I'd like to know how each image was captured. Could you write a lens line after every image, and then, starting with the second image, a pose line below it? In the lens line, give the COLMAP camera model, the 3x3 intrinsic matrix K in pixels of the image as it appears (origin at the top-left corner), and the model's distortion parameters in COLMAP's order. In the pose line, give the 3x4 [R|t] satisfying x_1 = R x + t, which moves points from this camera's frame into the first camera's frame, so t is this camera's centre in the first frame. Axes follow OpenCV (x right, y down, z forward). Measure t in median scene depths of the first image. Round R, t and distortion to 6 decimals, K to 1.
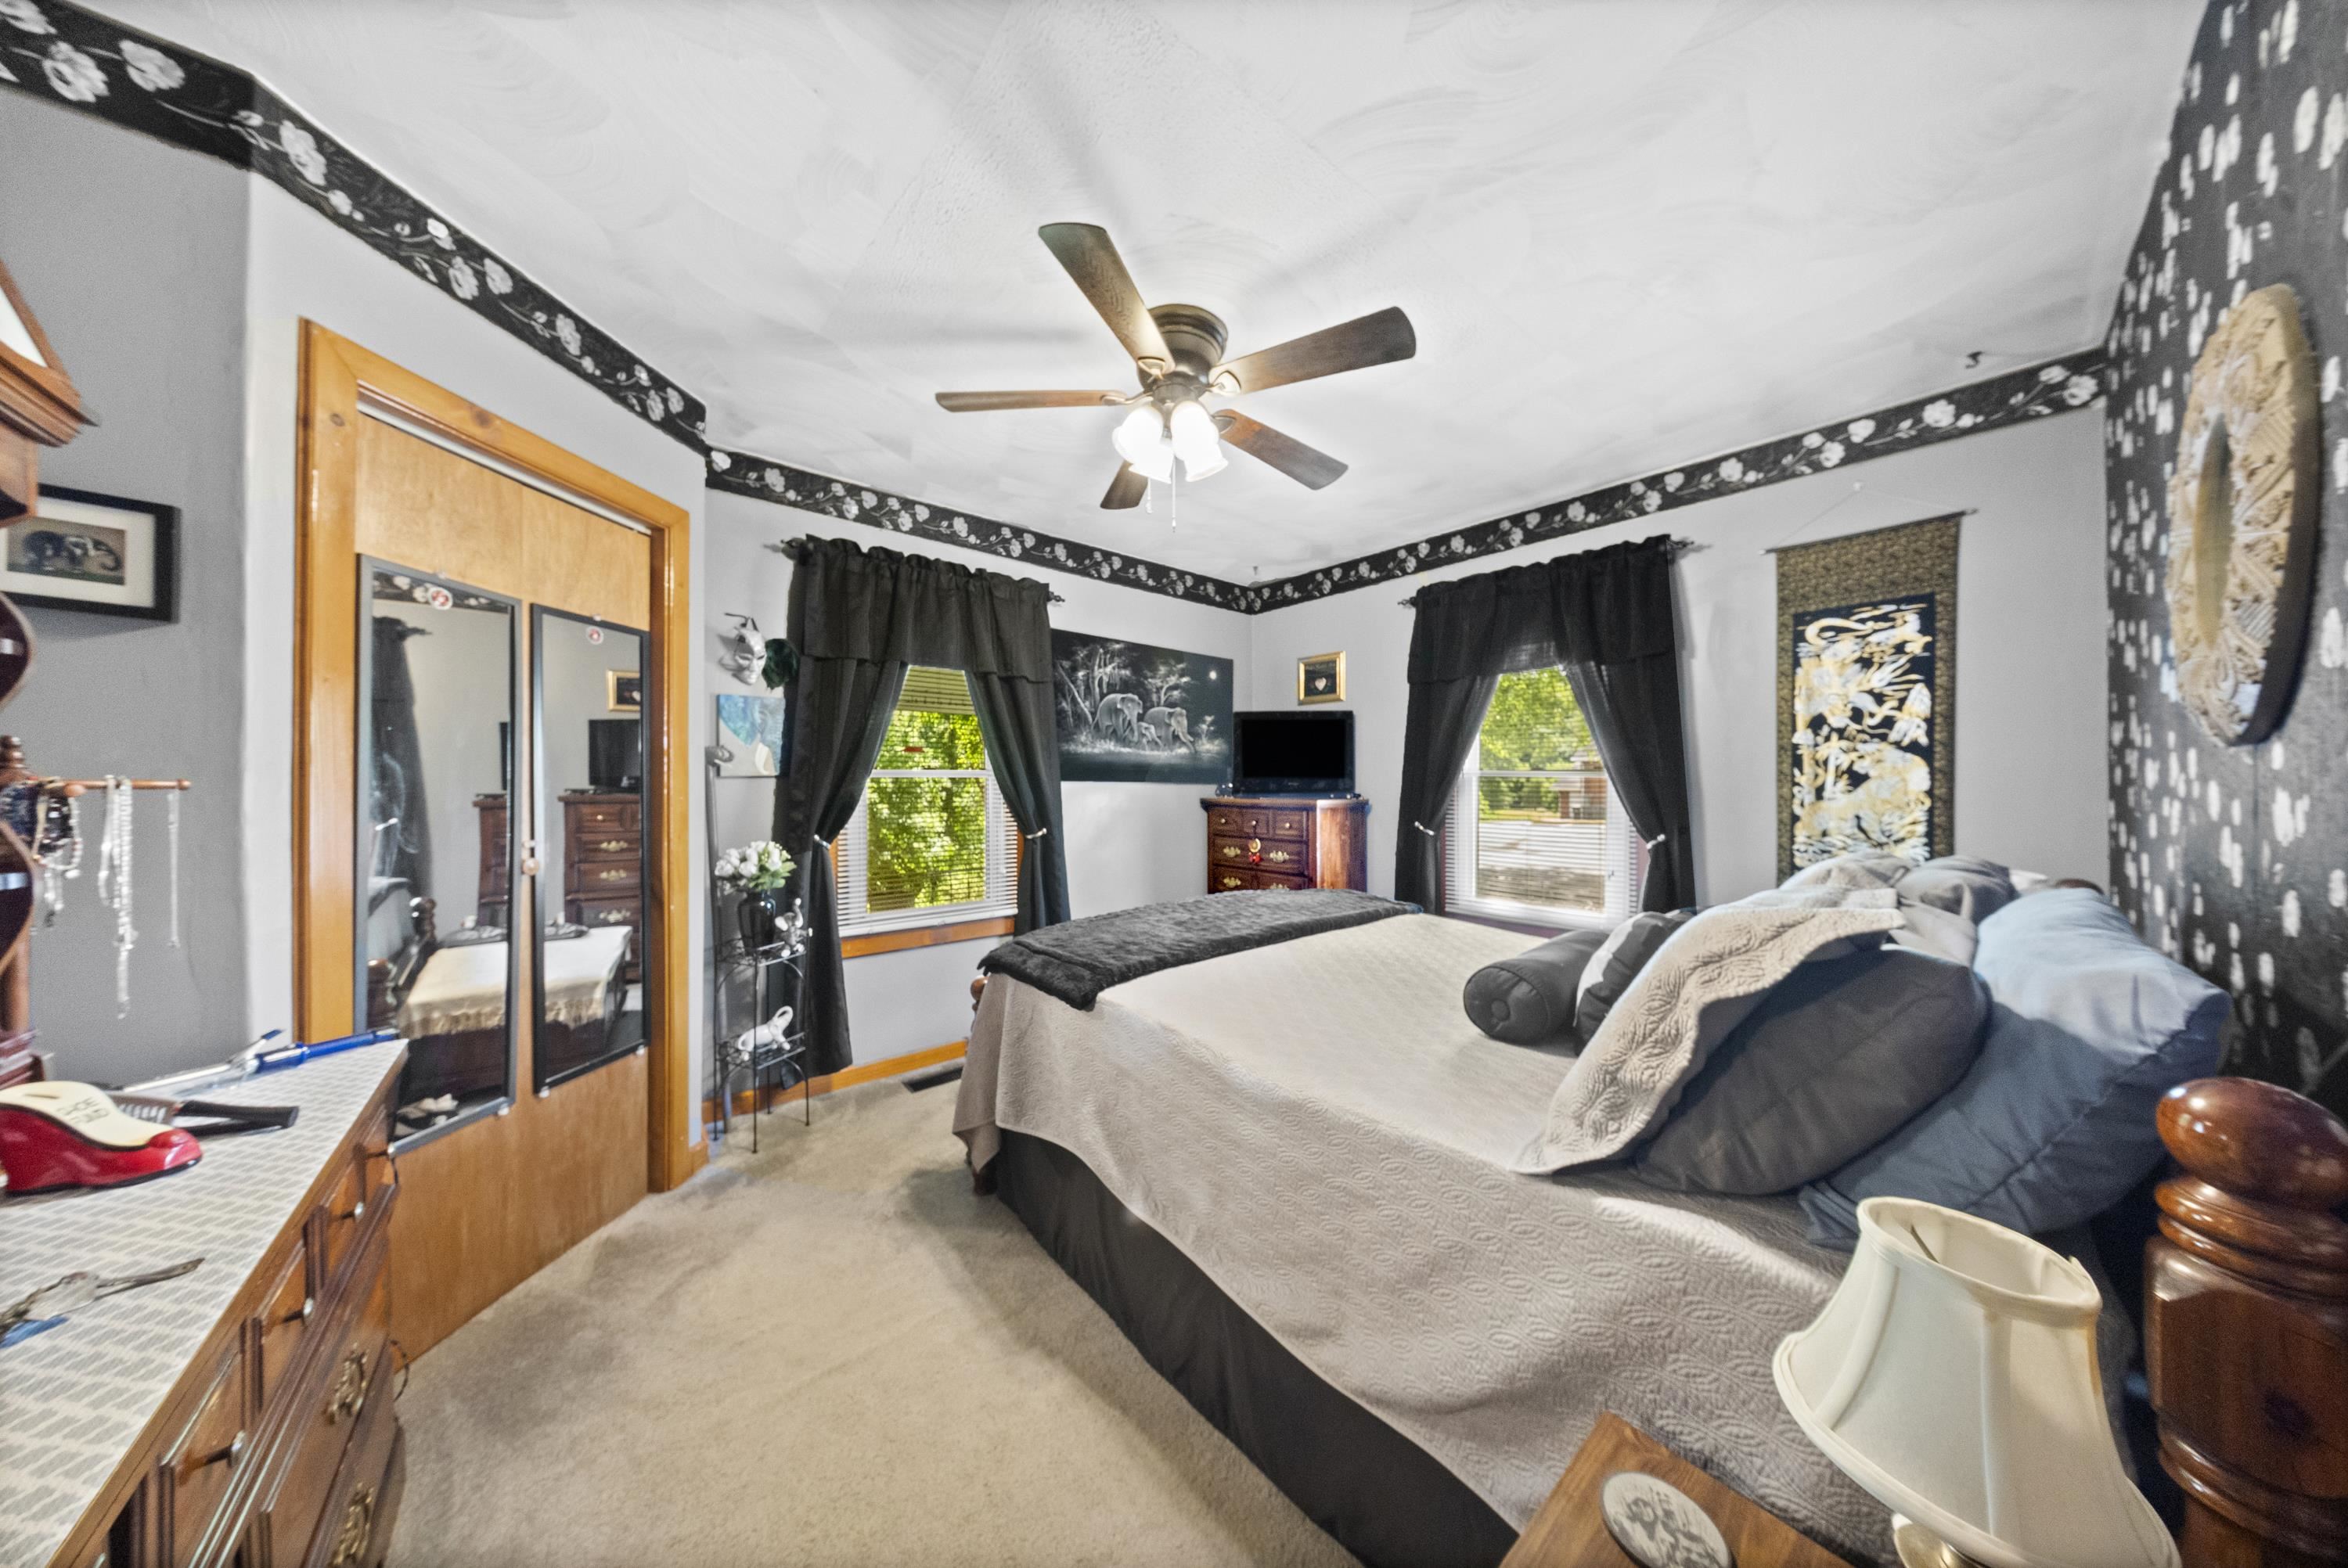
lens RADIAL K [[699.9, 0, 1175.5], [0, 699.9, 781.4], [0, 0, 1]] dist [-0.002295, -0.000763]
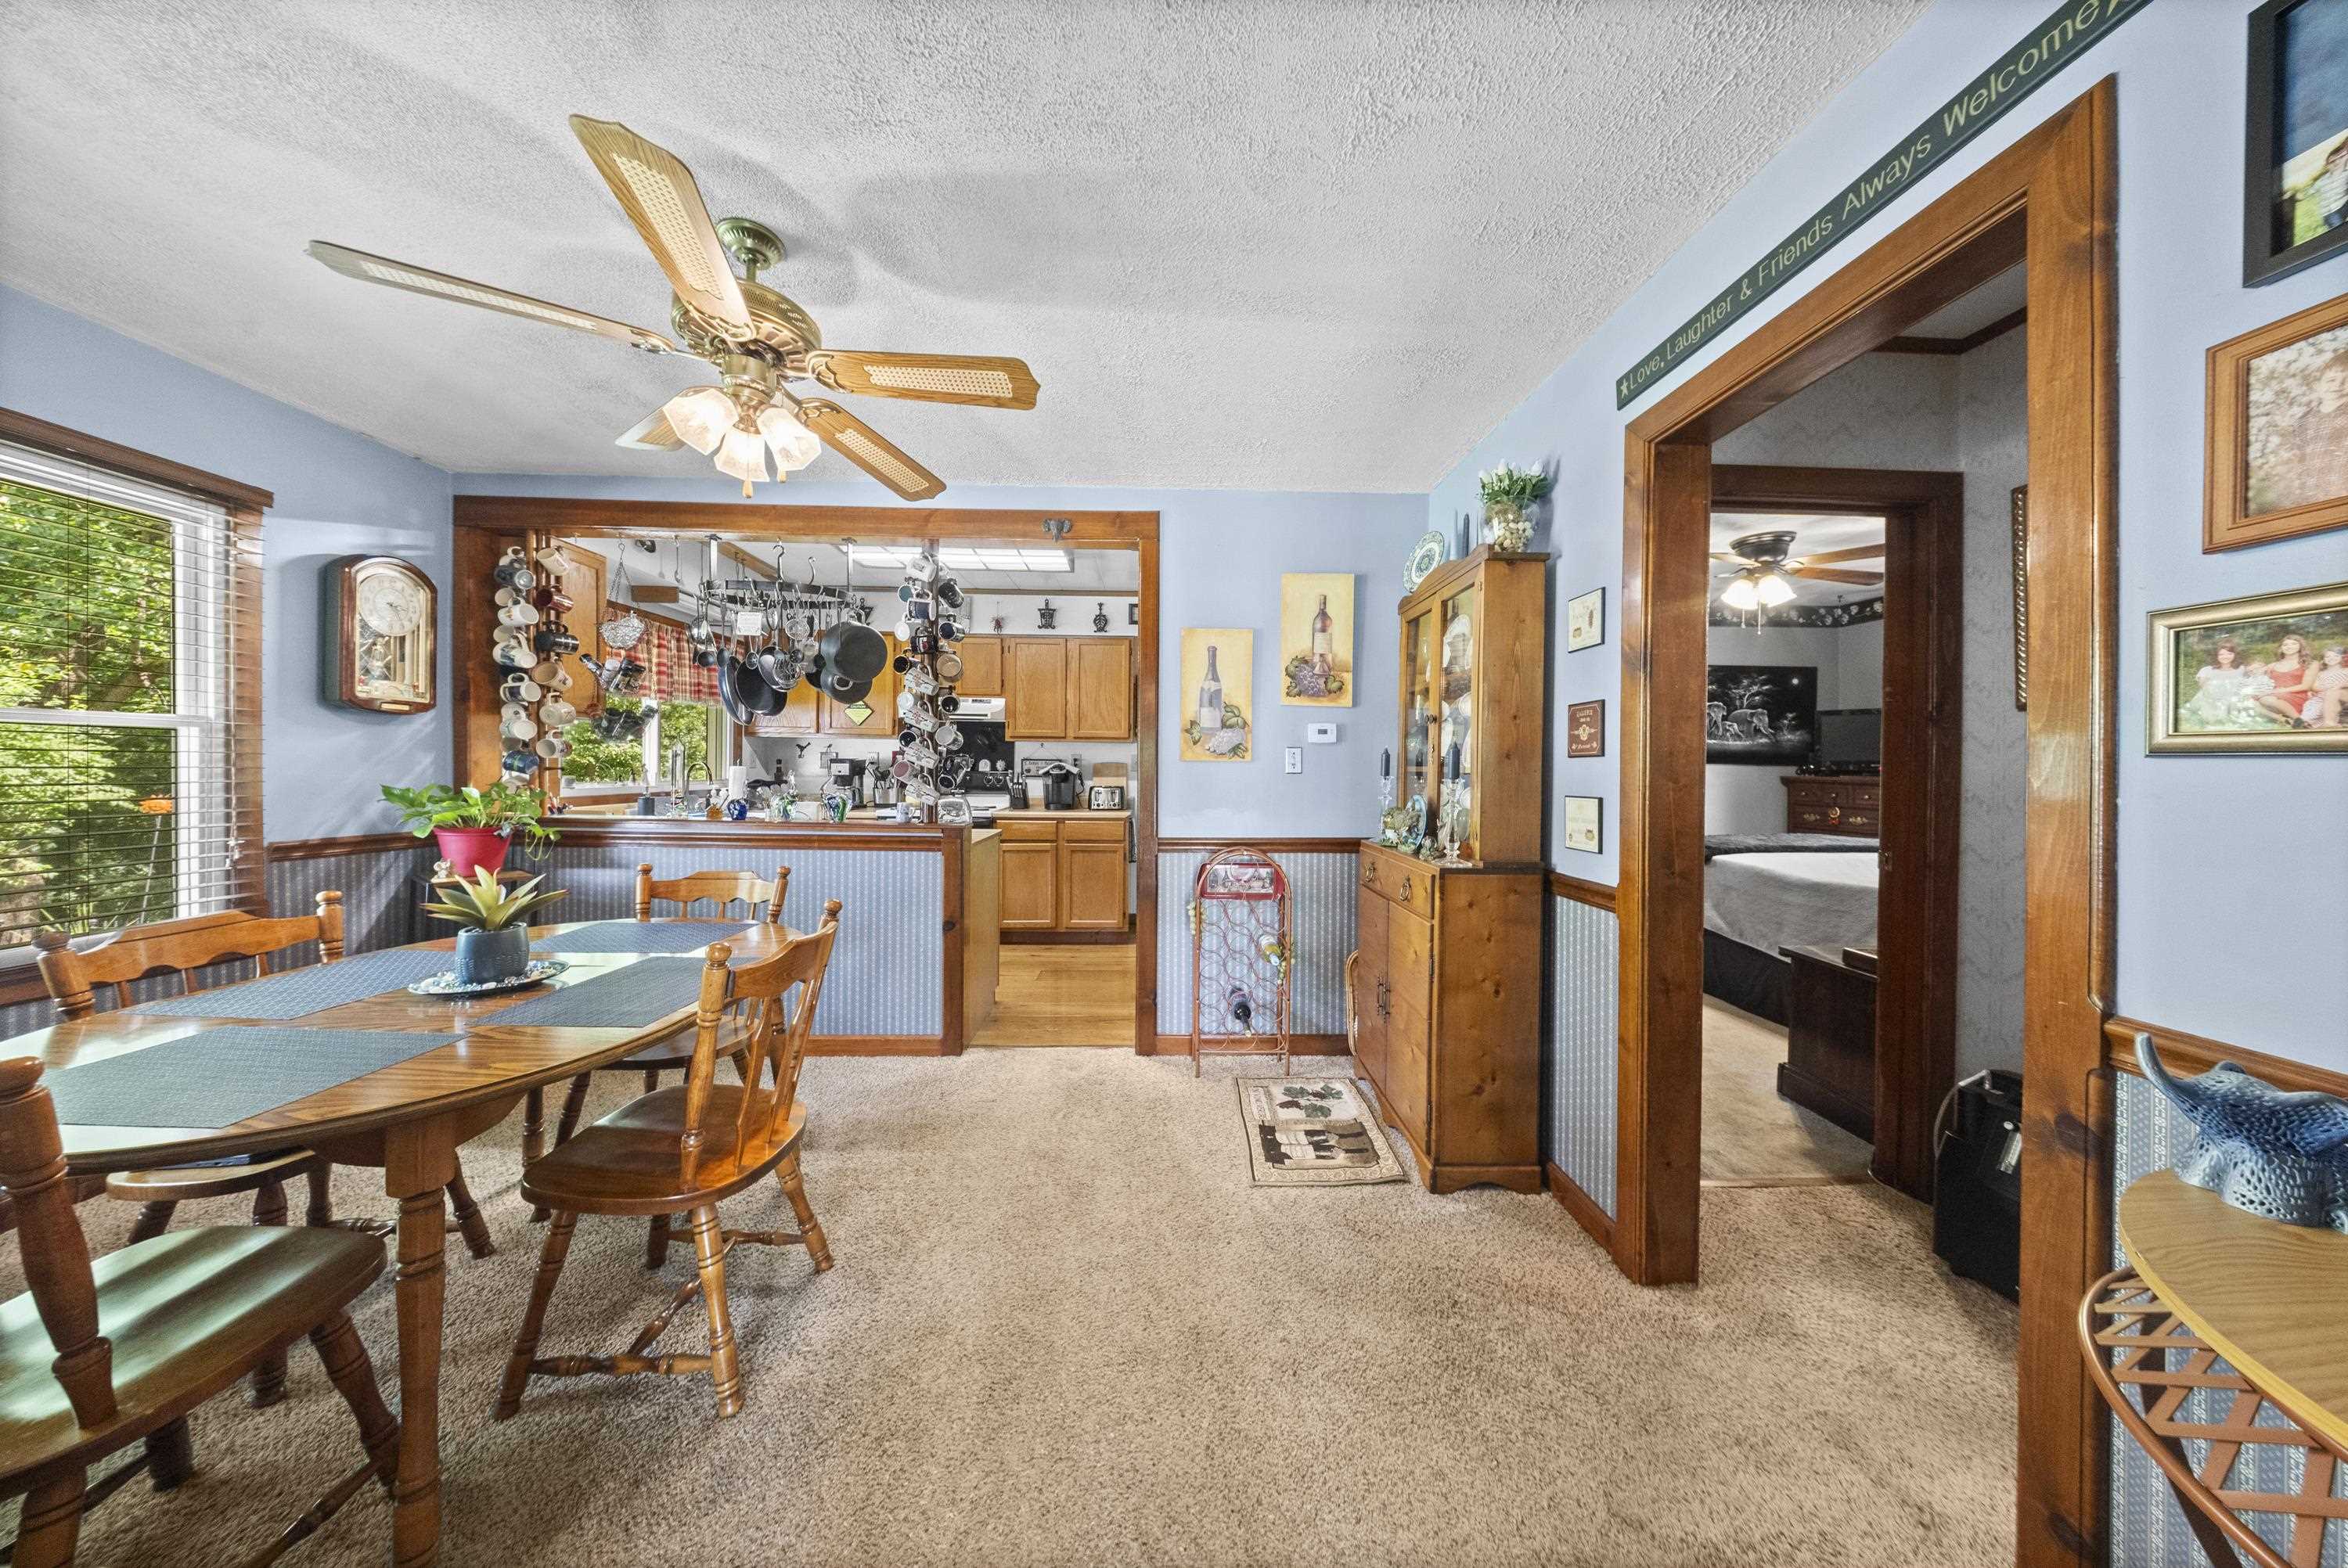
lens RADIAL K [[699.9, 0, 1165.5], [0, 699.9, 770.2], [0, 0, 1]] dist [-0.002295, -0.000763]
pose [[0.775458, 0.013013, -0.631265, -0.032591], [-0.007572, 0.999907, 0.011310, 0.005489], [0.631353, -0.003990, 0.775485, -0.754484]]
